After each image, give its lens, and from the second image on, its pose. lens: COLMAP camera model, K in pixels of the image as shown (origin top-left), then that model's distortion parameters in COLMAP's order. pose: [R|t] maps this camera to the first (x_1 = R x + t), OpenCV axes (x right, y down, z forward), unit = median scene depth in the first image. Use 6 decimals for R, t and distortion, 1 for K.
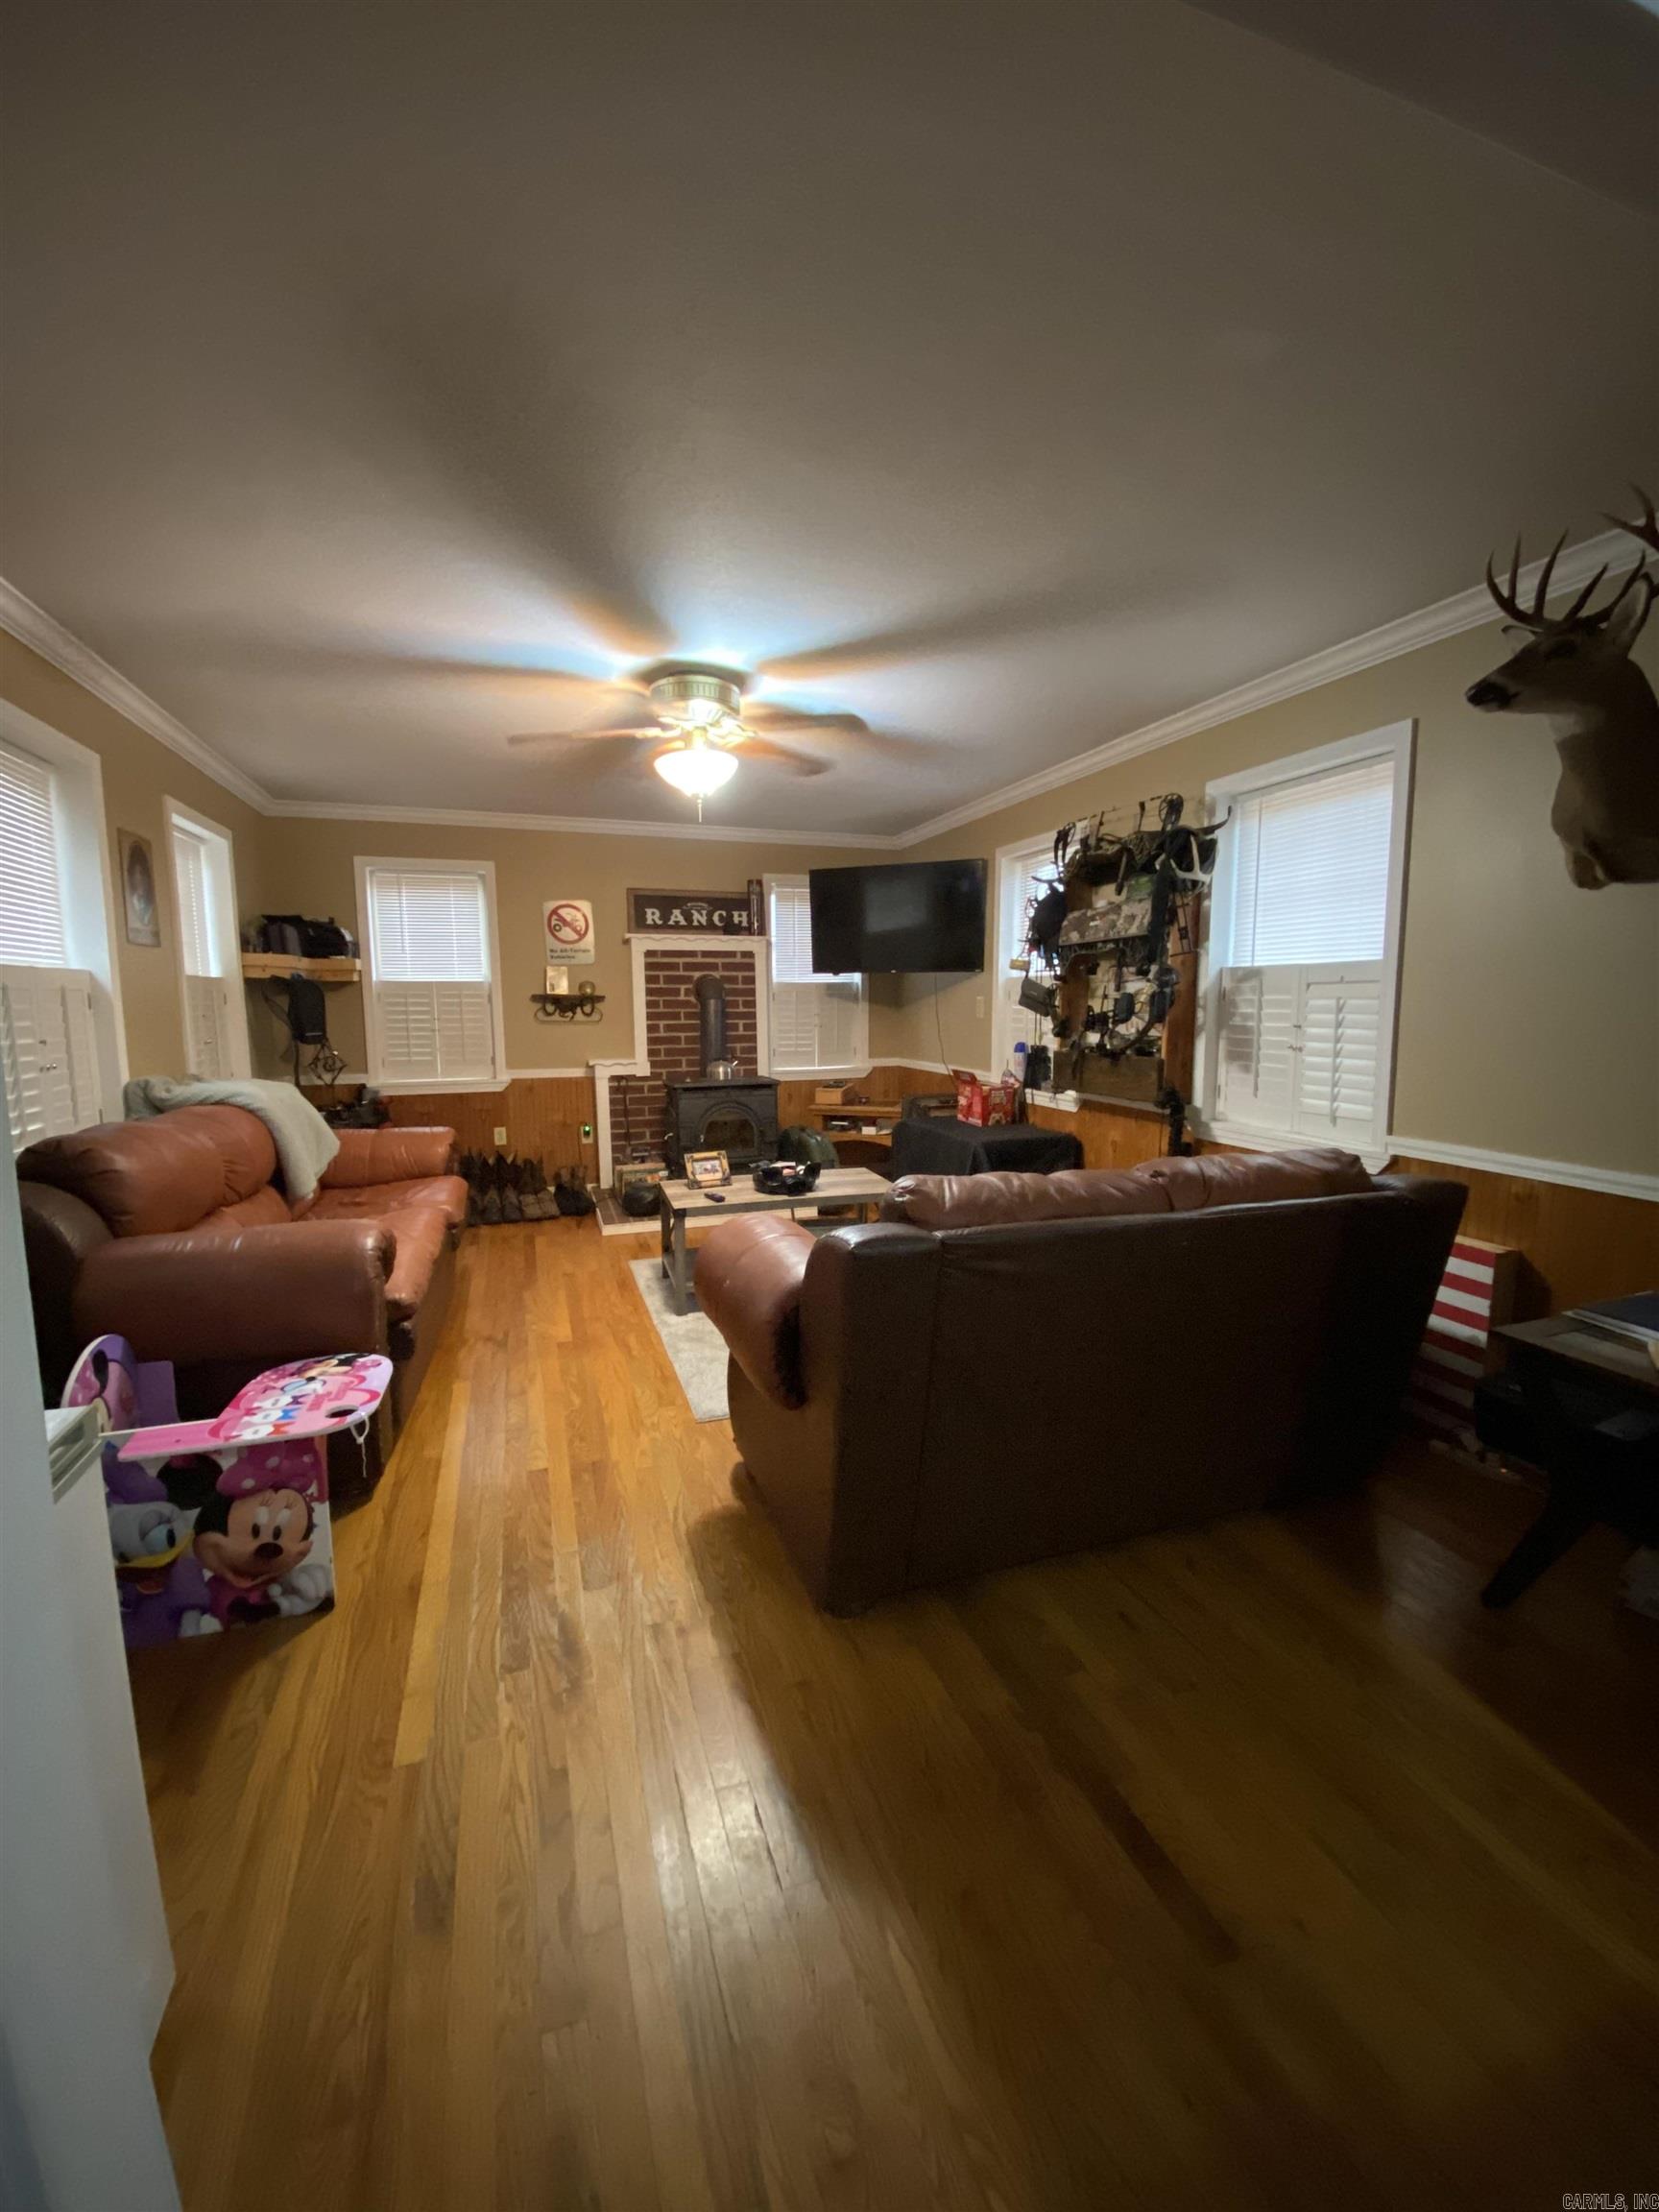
lens RADIAL K [[908.6, 0, 829.5], [0, 908.6, 1106.0], [0, 0, 1]] dist [0.033135, -0.029454]
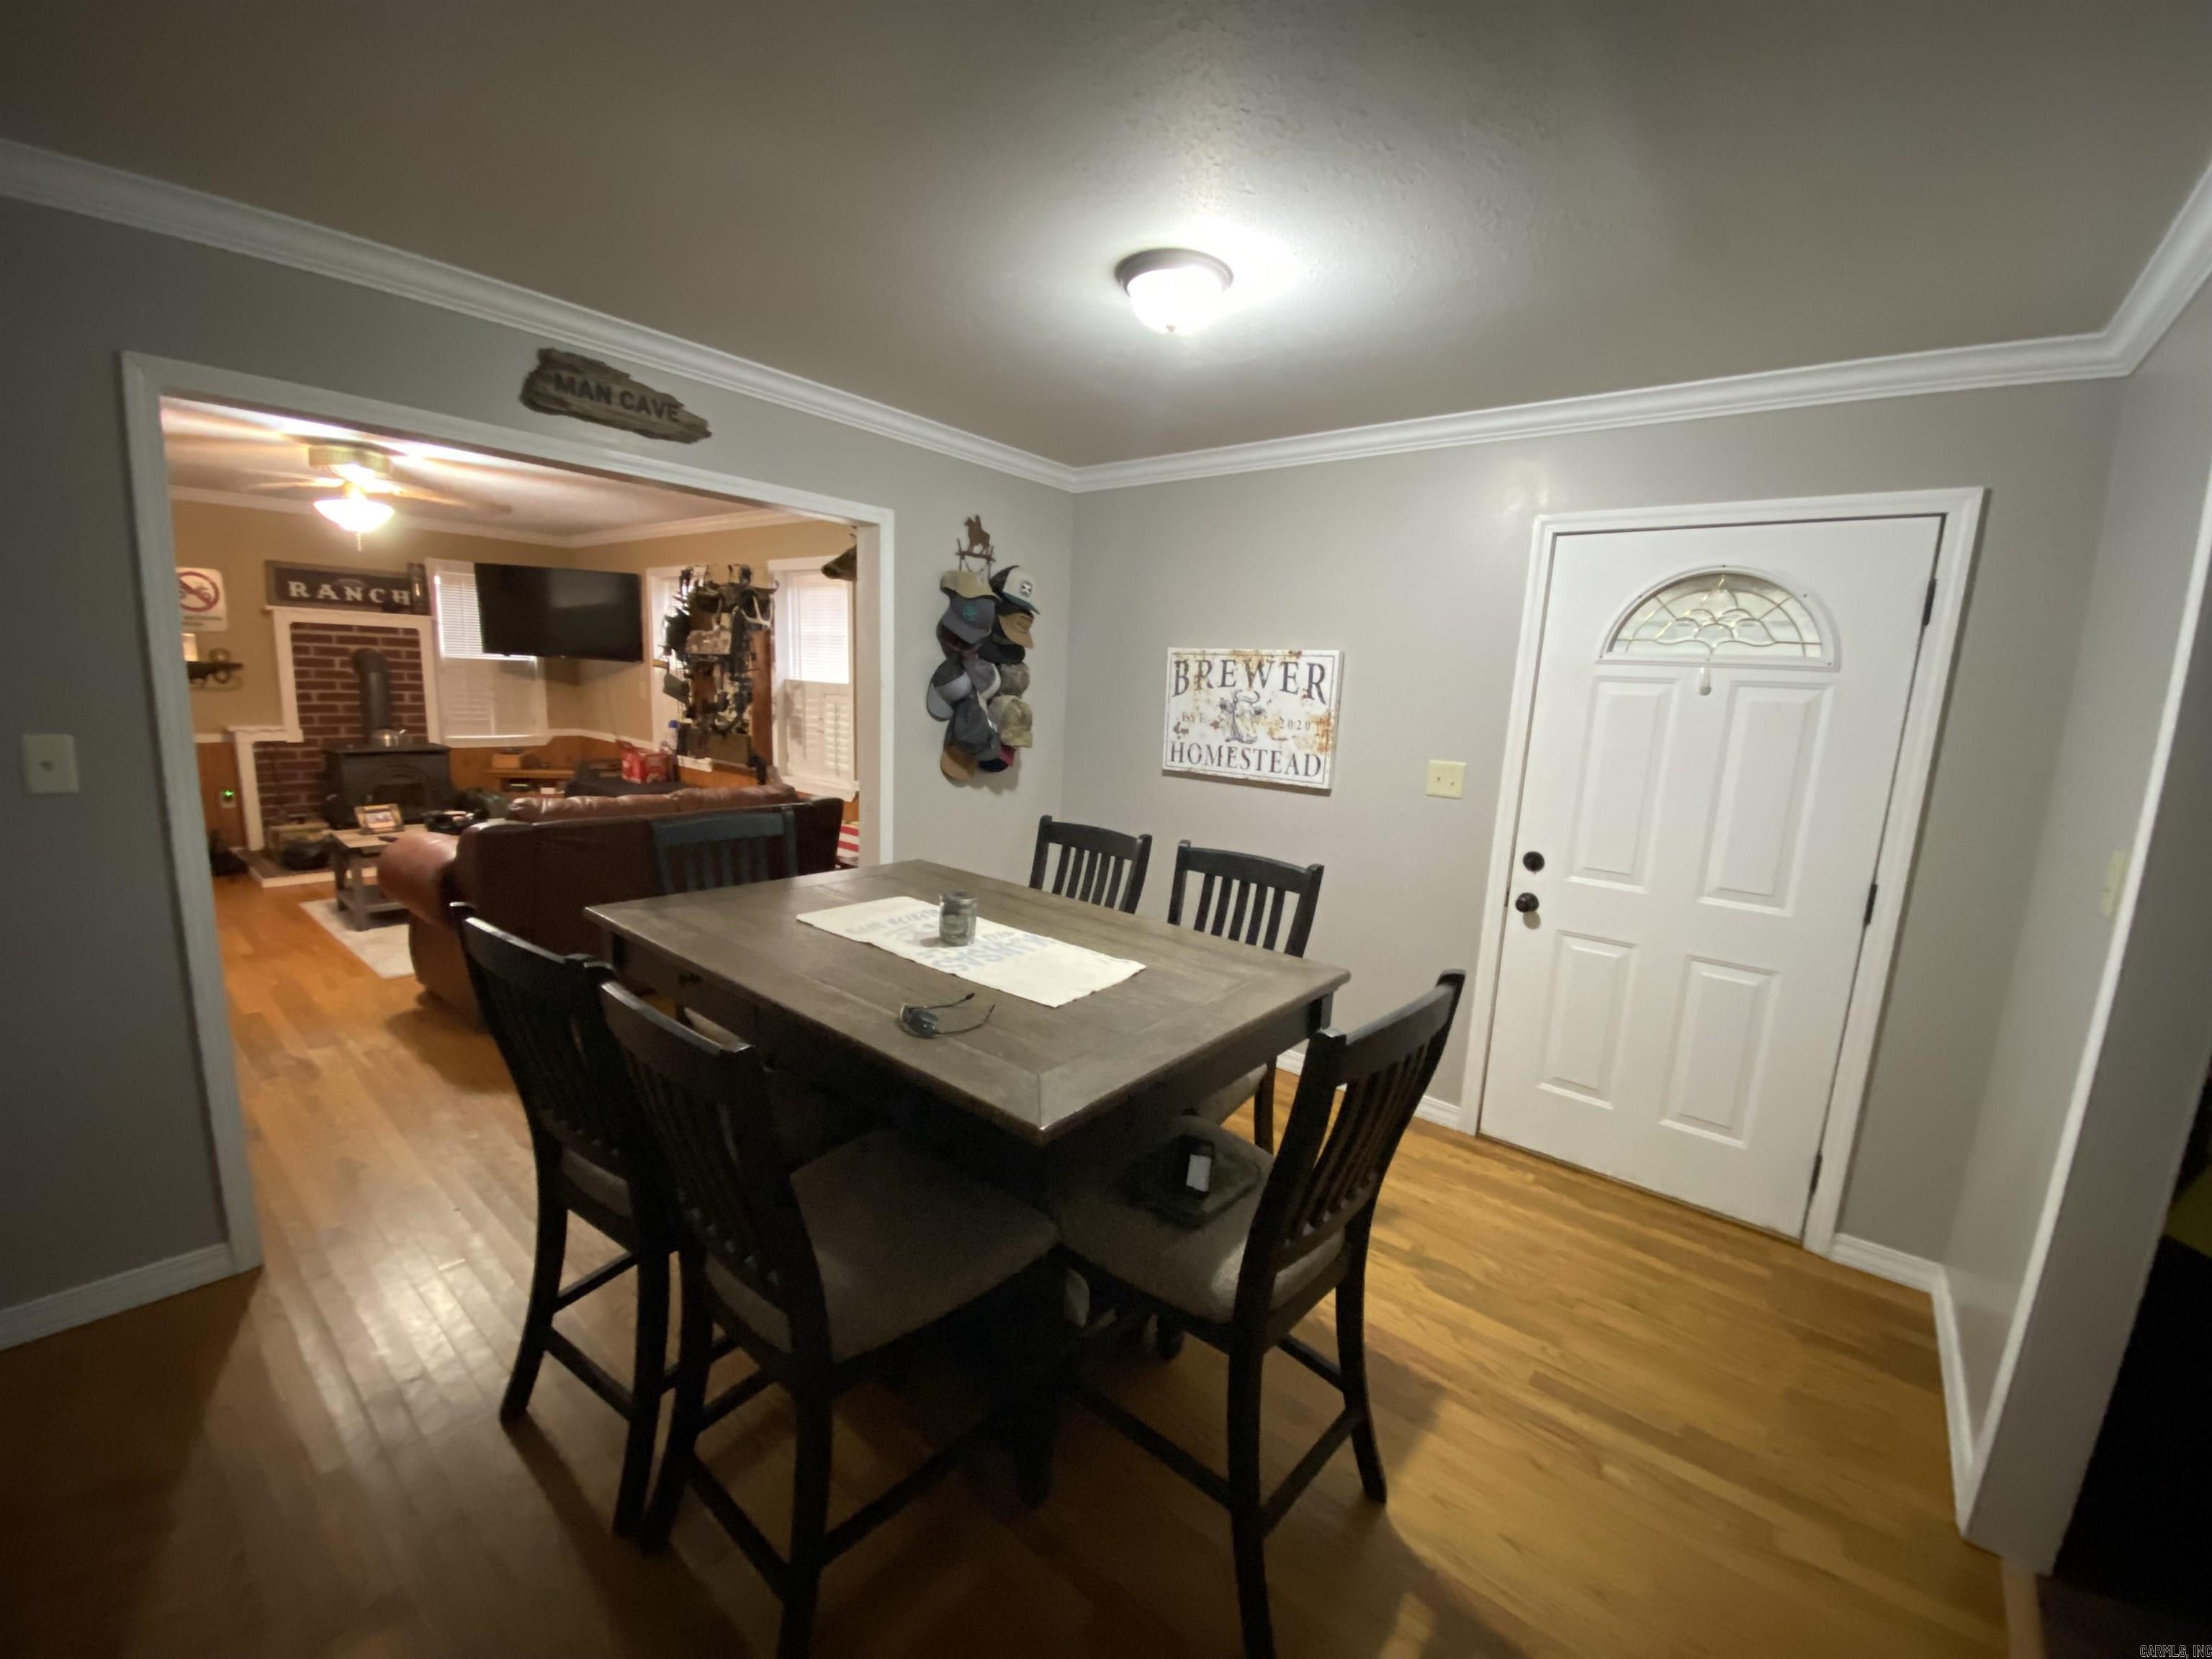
lens RADIAL K [[908.6, 0, 1104.9], [0, 908.6, 836.4], [0, 0, 1]] dist [0.033135, -0.029454]
pose [[0.854018, -0.042314, 0.518519, 0.043541], [0.008288, 0.997667, 0.067765, 0.012164], [-0.520177, -0.053575, 0.852376, -0.415969]]
